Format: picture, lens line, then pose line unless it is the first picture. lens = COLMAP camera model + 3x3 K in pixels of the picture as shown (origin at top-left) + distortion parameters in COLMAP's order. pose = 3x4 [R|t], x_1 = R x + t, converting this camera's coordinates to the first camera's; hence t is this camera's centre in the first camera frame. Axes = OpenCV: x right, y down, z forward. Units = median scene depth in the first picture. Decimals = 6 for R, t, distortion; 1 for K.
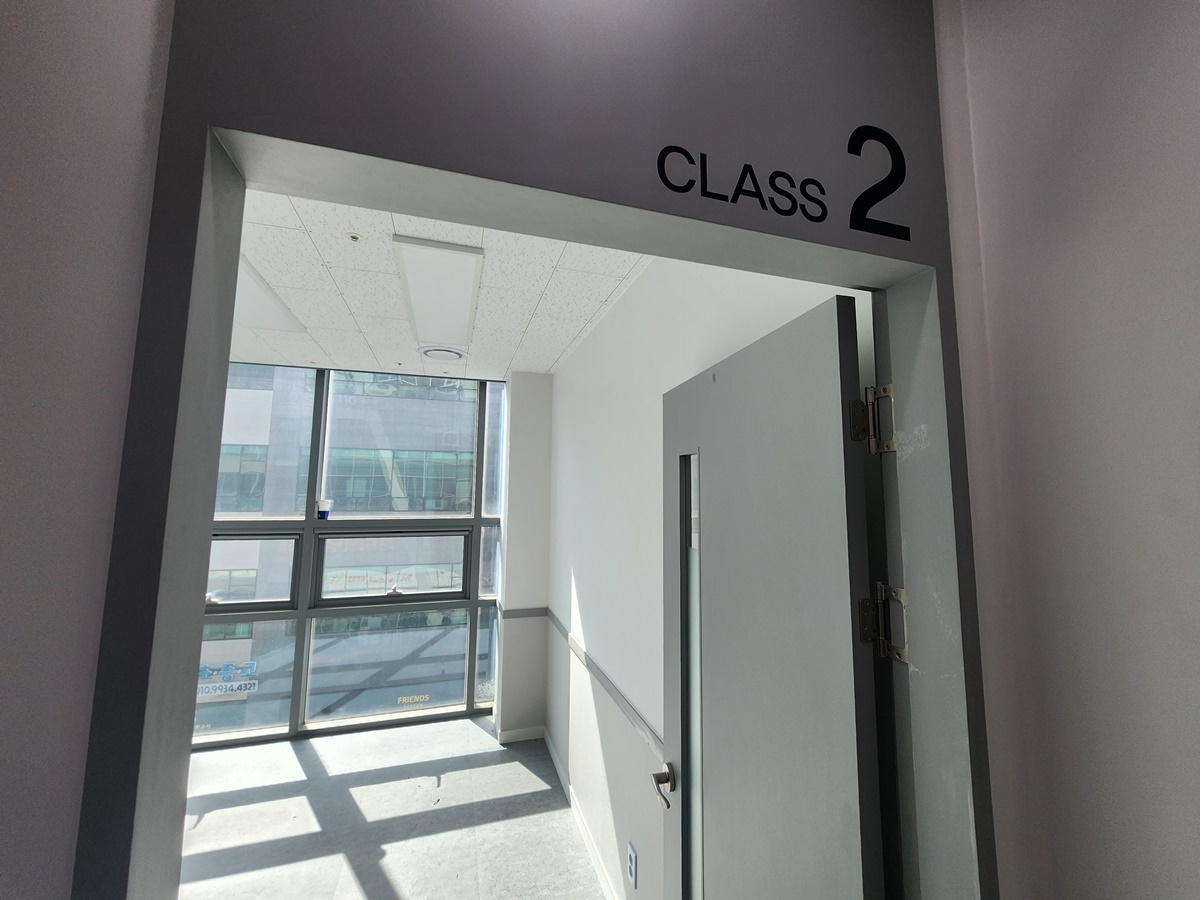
lens RADIAL K [[495.8, 0, 611.6], [0, 495.8, 443.4], [0, 0, 1]] dist [0.000478, 0.000742]
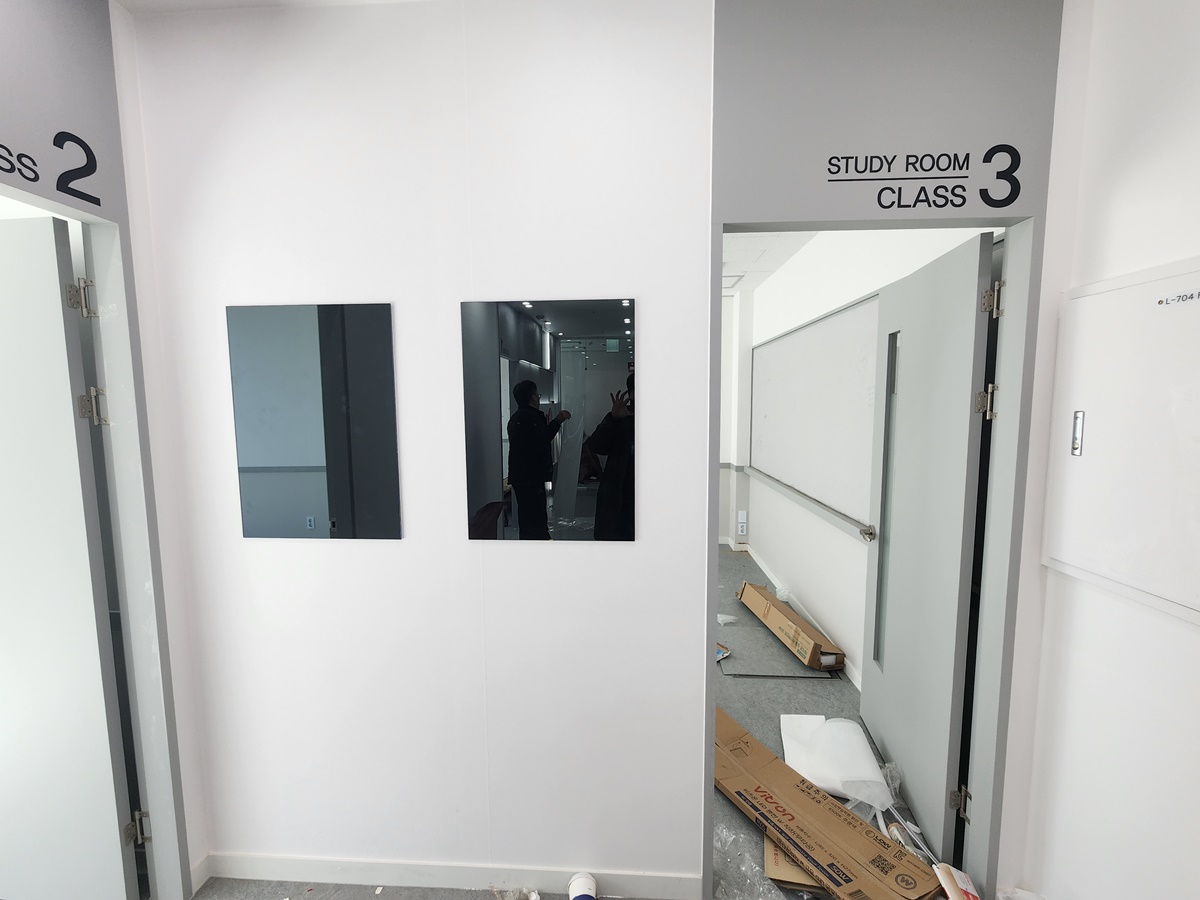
lens RADIAL K [[495.8, 0, 602.6], [0, 495.8, 443.2], [0, 0, 1]] dist [0.000478, 0.000742]
pose [[0.351656, -0.089247, 0.931865, -0.600888], [-0.084815, 0.988314, 0.126660, 0.097956], [-0.932279, -0.123576, 0.339977, -1.601866]]
